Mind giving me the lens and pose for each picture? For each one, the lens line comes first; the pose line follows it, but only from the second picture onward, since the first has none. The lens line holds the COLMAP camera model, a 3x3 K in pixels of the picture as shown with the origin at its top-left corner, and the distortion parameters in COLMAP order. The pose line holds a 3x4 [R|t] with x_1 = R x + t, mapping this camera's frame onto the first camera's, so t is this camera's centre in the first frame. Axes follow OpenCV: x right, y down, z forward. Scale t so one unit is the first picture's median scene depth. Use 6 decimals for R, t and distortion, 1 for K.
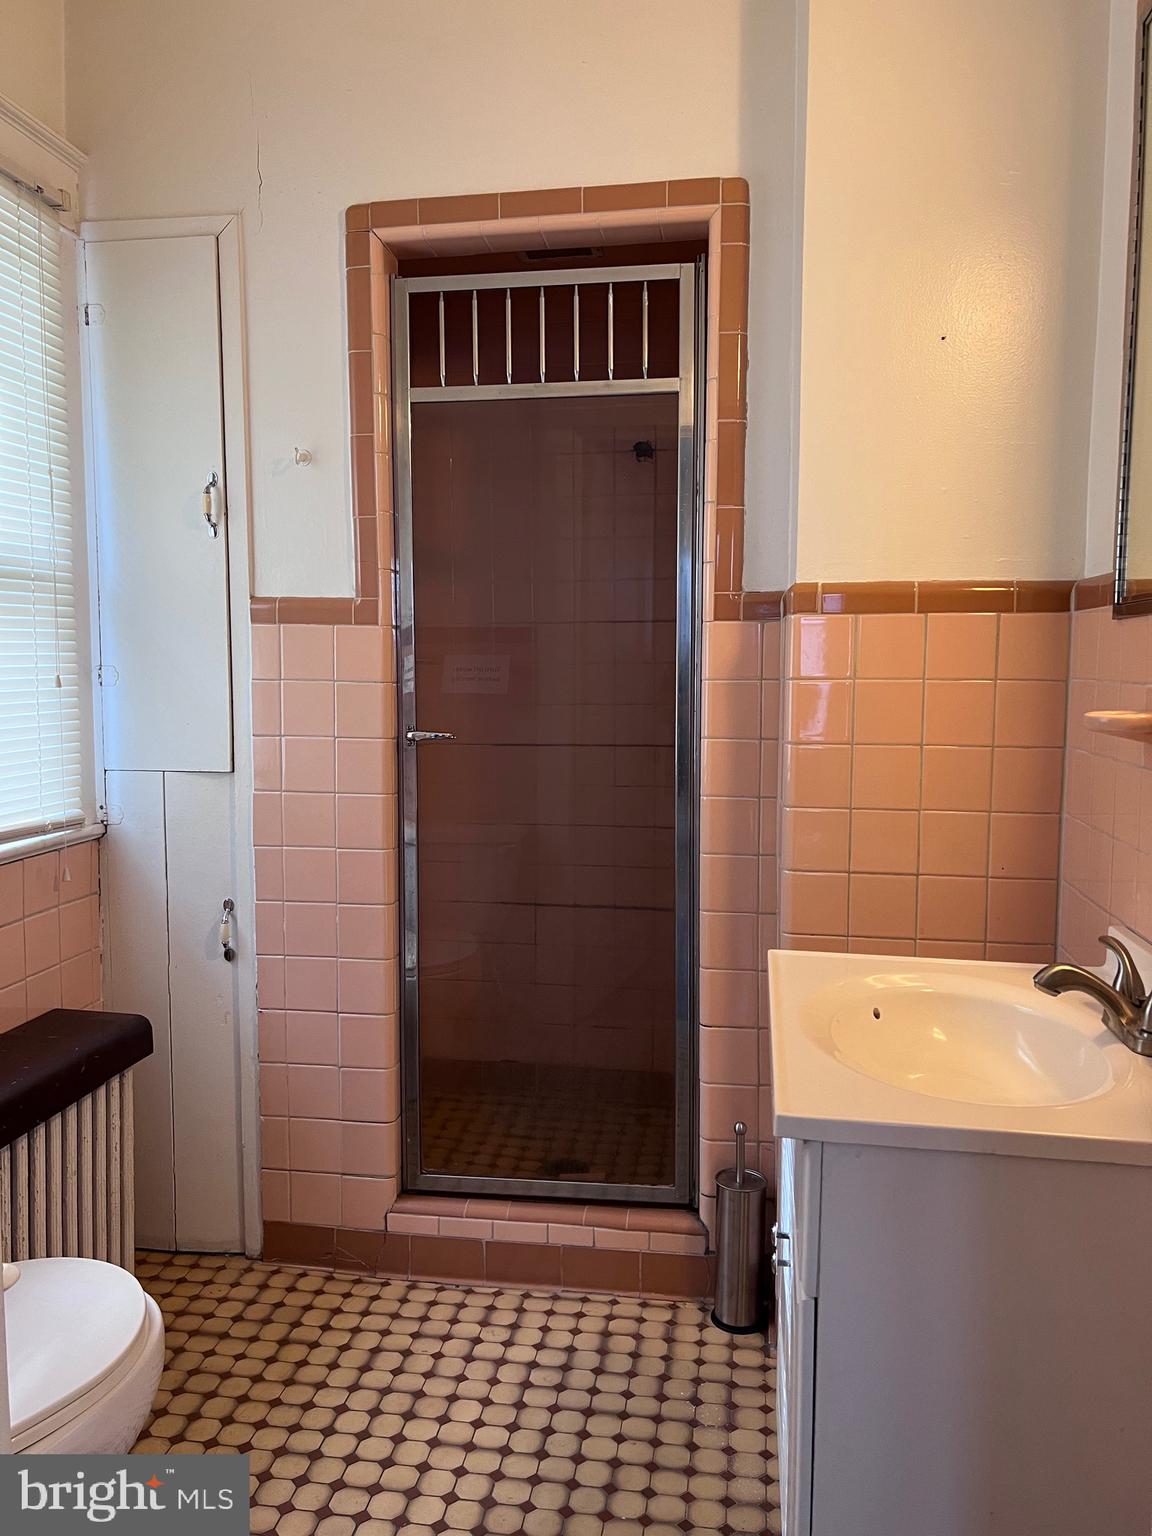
lens RADIAL K [[1153.7, 0, 571.5], [0, 1153.7, 768.4], [0, 0, 1]] dist [0.052461, -0.050689]
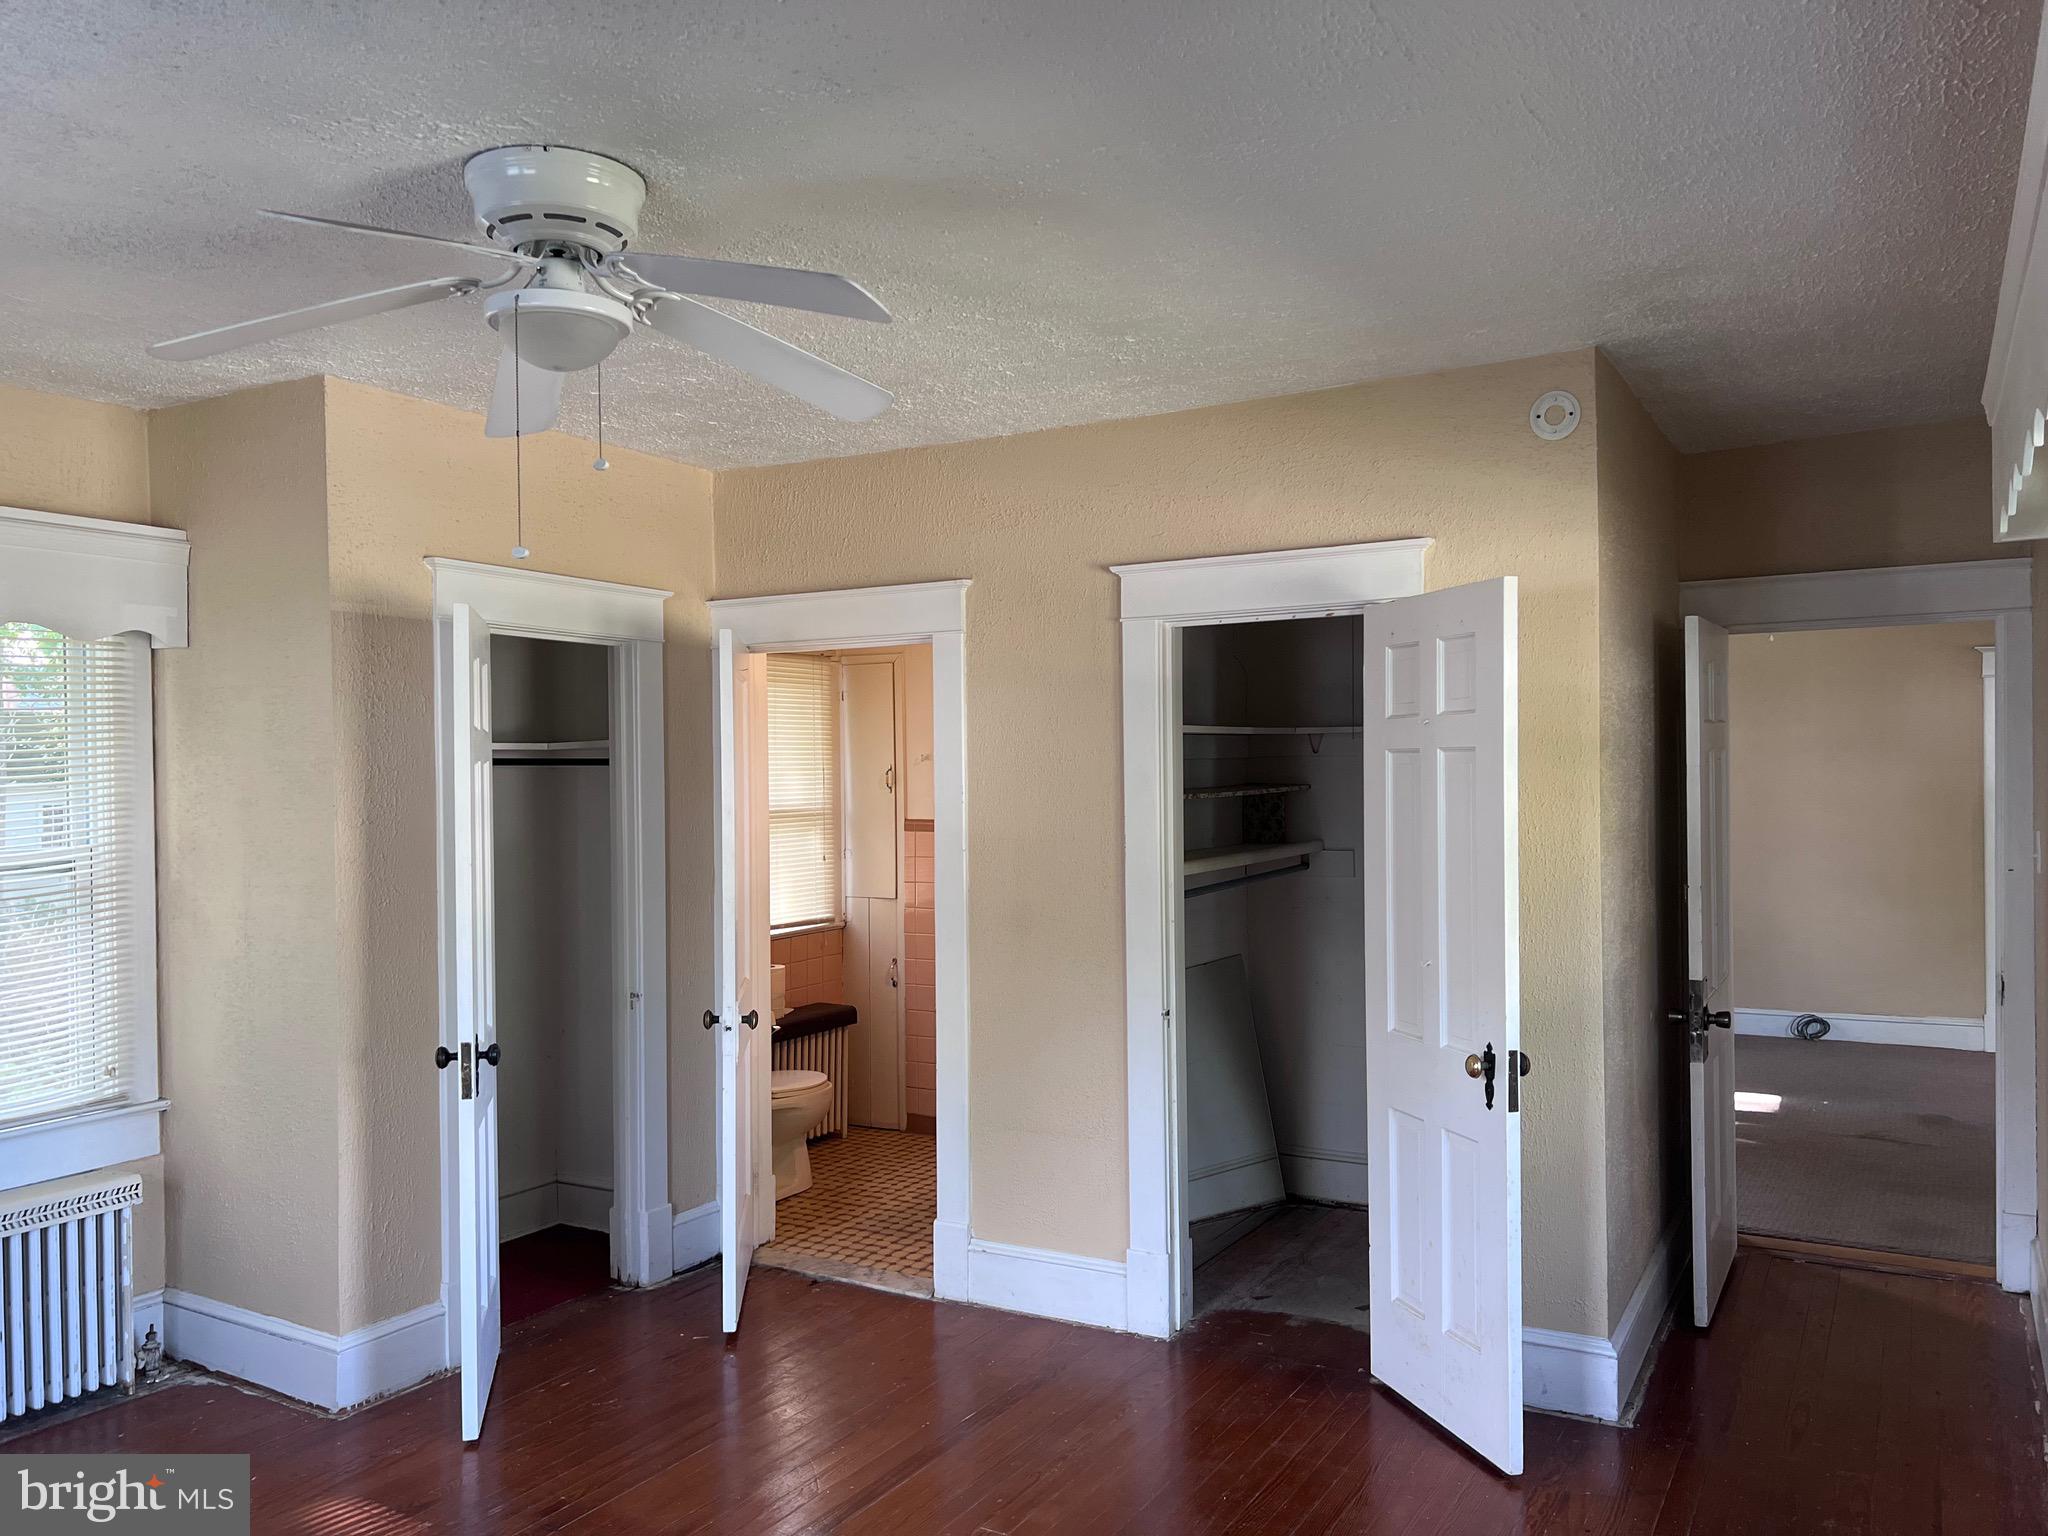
lens RADIAL K [[1538.2, 0, 1026.6], [0, 1538.2, 767.9], [0, 0, 1]] dist [0.052461, -0.050689]
pose [[0.933933, -0.004466, -0.357420, 0.983217], [-0.022734, 0.997155, -0.071863, -0.040151], [0.356724, 0.075240, 0.931175, -1.644194]]
